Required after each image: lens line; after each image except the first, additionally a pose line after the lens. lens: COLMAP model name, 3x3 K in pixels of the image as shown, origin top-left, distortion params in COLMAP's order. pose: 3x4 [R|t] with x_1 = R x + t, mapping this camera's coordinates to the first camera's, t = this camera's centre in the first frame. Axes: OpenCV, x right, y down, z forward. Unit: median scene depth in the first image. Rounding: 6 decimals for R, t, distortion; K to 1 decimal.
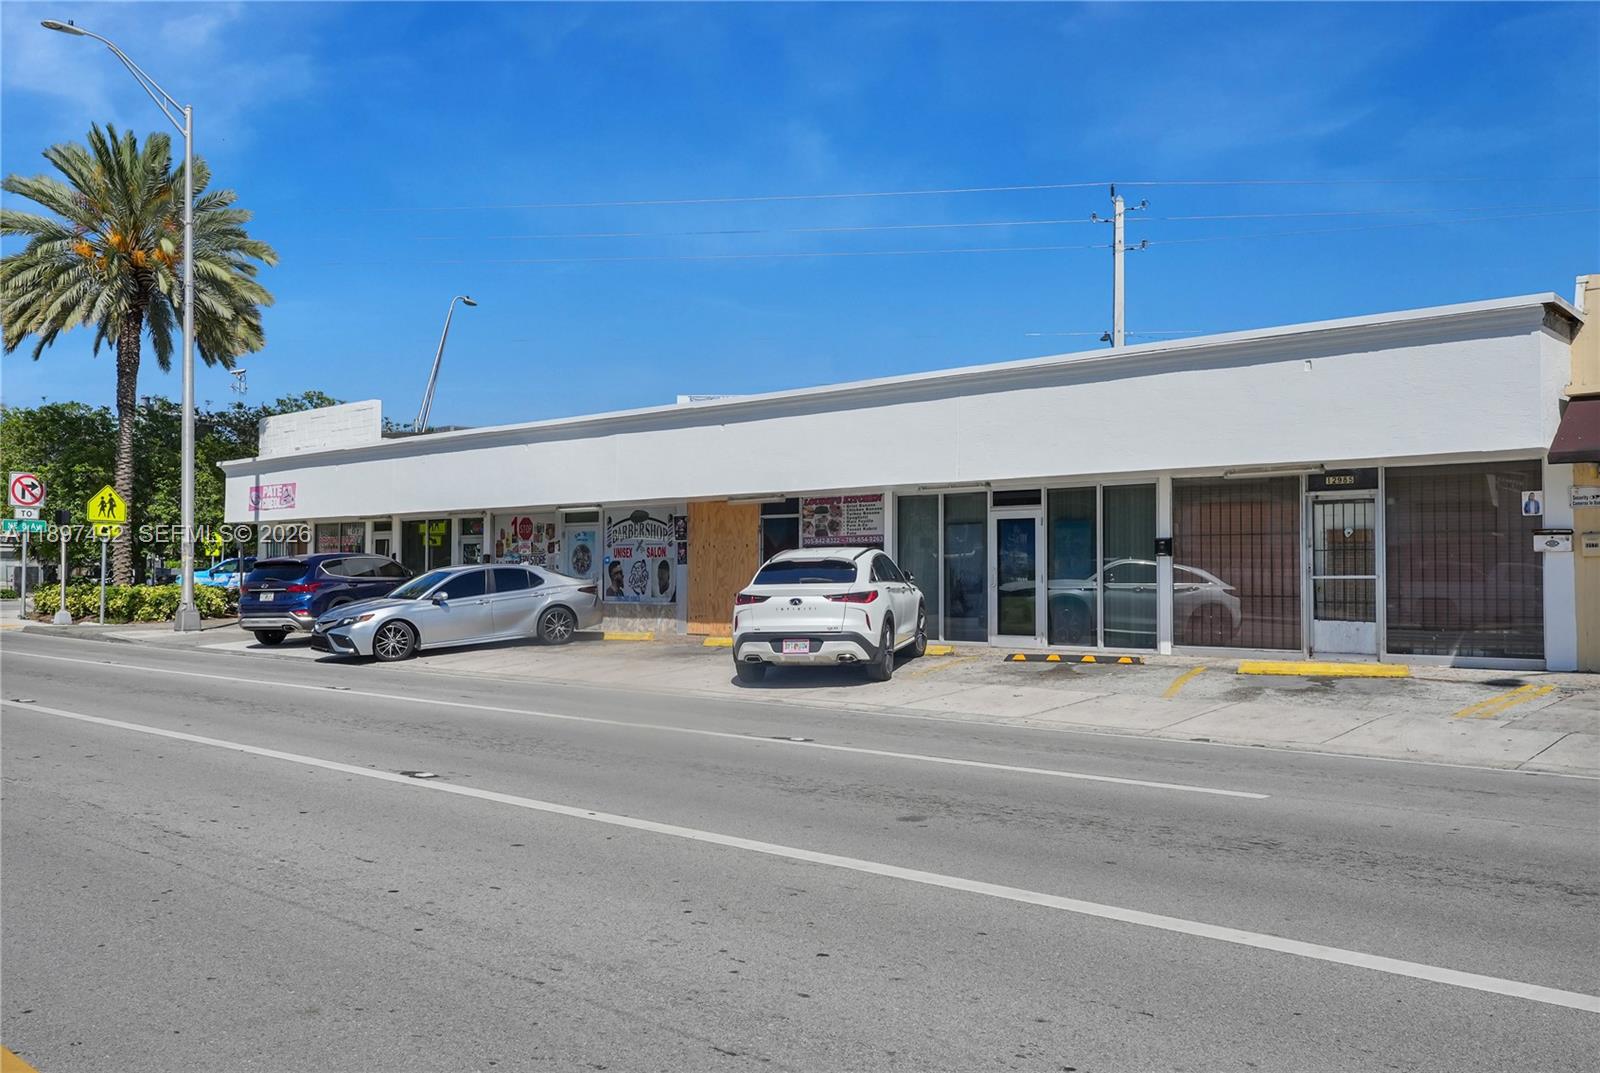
lens RADIAL K [[1386.3, 0, 800.4], [0, 1386.3, 536.6], [0, 0, 1]] dist [0.003389, -0.009865]
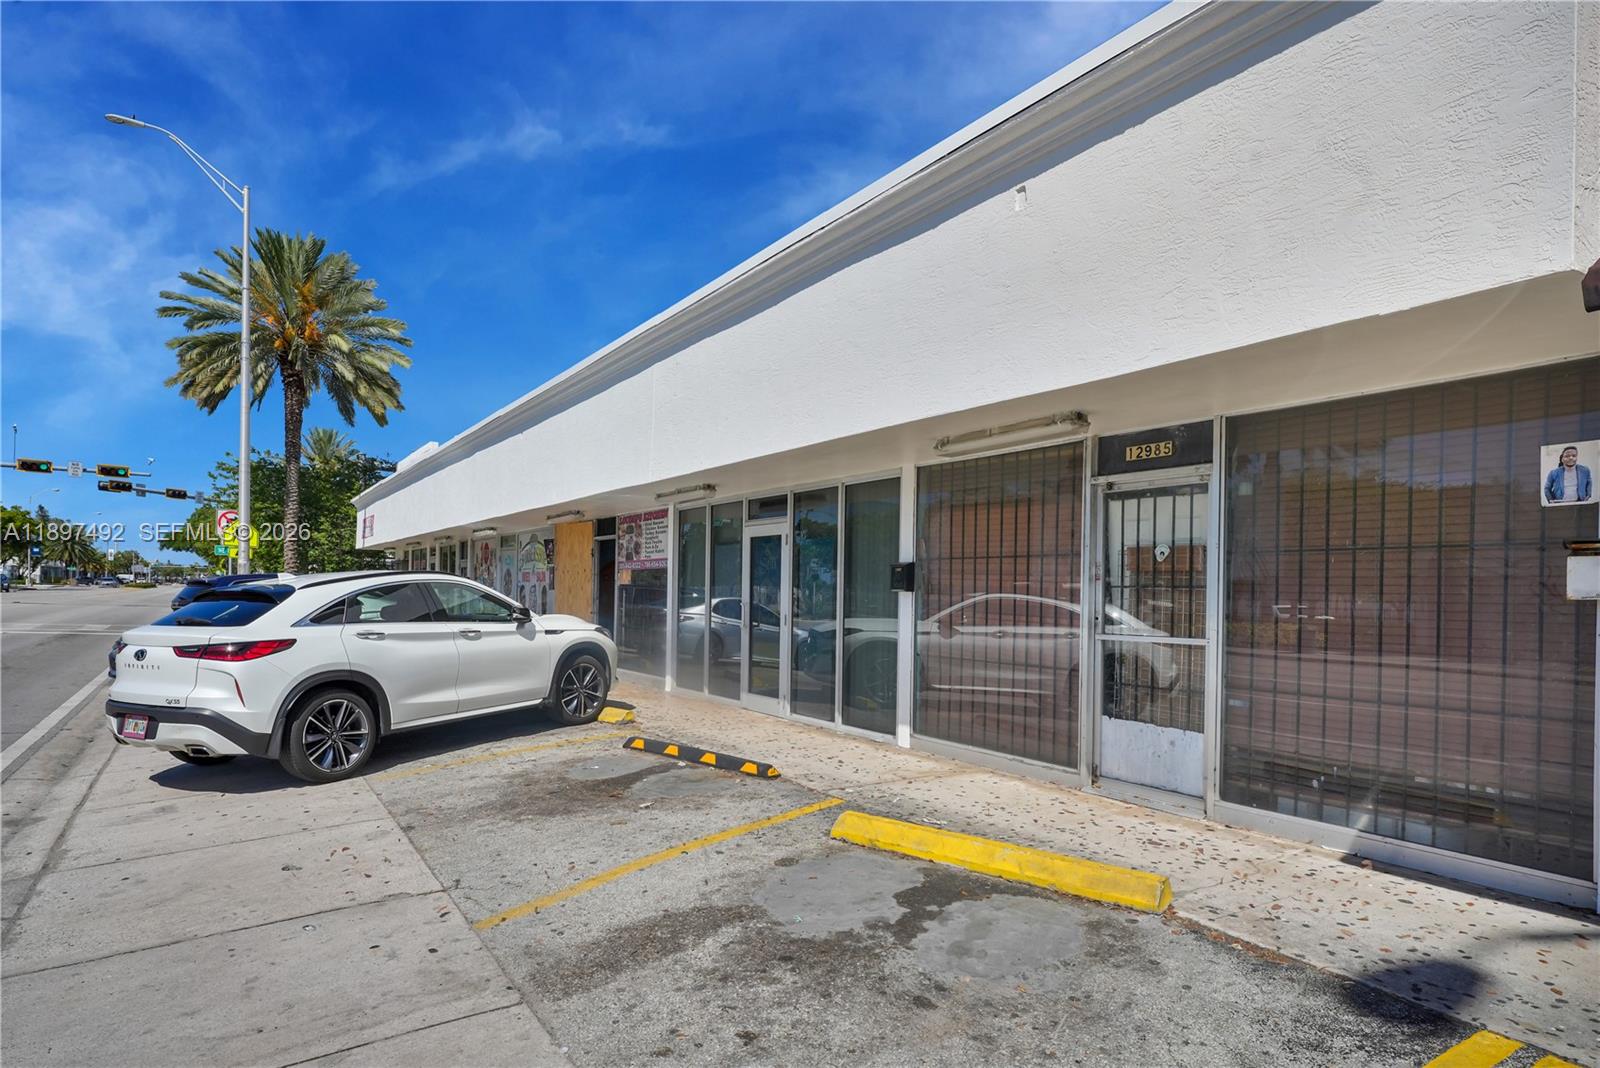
lens RADIAL K [[916.8, 0, 793.2], [0, 916.8, 589.6], [0, 0, 1]] dist [0.002696, 0.000150]
pose [[0.956743, 0.017734, -0.290392, 0.359698], [-0.011271, 0.999650, 0.023914, 0.004185], [0.290715, -0.019606, 0.956609, 0.628272]]
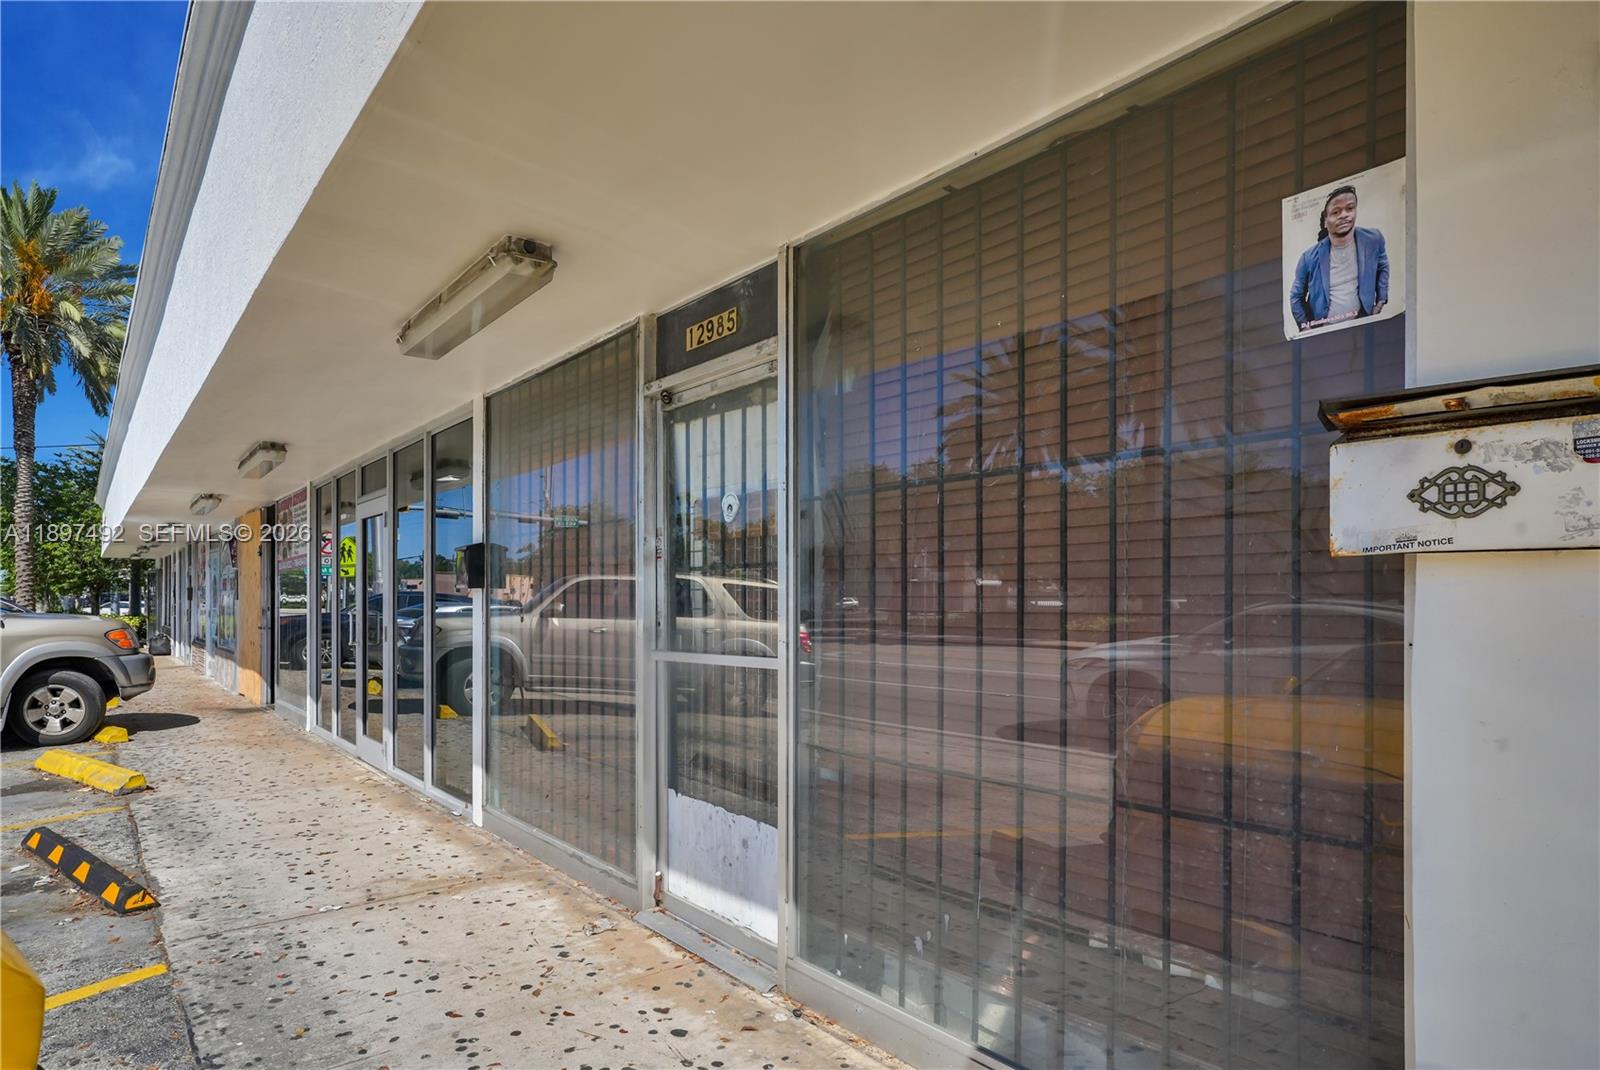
lens RADIAL K [[916.8, 0, 813.4], [0, 916.8, 602.0], [0, 0, 1]] dist [0.002696, 0.000150]
pose [[0.981265, -0.000555, -0.192662, 0.444839], [0.006434, 0.999533, 0.029888, 0.011412], [0.192555, -0.030567, 0.980810, 0.804416]]
